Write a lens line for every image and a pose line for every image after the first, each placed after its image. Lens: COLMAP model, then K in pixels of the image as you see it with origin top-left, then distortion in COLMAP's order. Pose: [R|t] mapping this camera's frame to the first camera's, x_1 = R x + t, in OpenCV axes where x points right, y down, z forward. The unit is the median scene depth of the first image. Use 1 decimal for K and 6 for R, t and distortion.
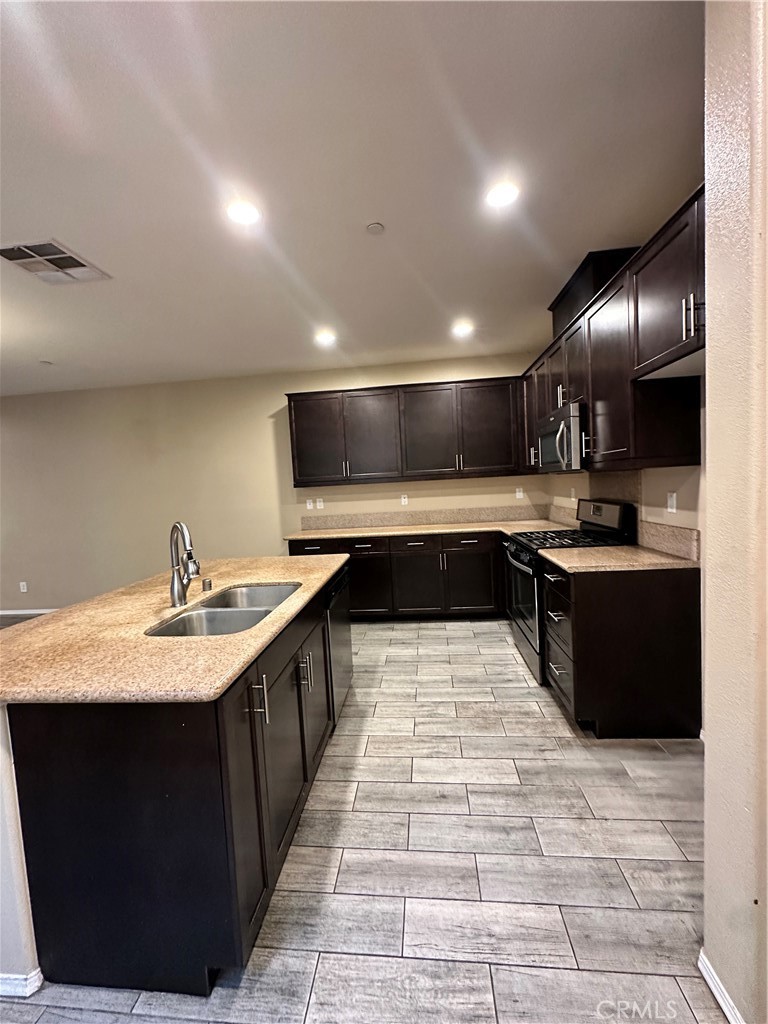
lens RADIAL K [[407.5, 0, 382.6], [0, 407.5, 511.7], [0, 0, 1]] dist [-0.000840, -0.000238]
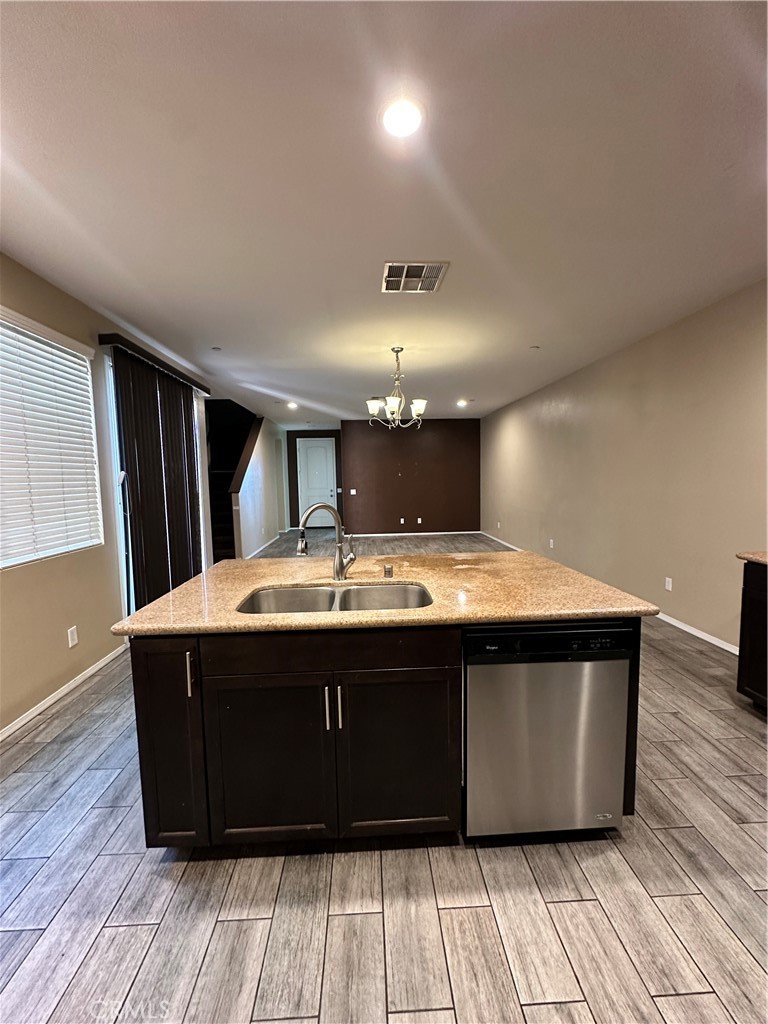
lens RADIAL K [[407.5, 0, 383.7], [0, 407.5, 510.2], [0, 0, 1]] dist [-0.000840, -0.000238]
pose [[0.144839, 0.133410, -0.980420, 0.554366], [-0.056258, 0.990376, 0.126453, -0.096787], [0.987855, 0.036842, 0.150950, 0.930928]]
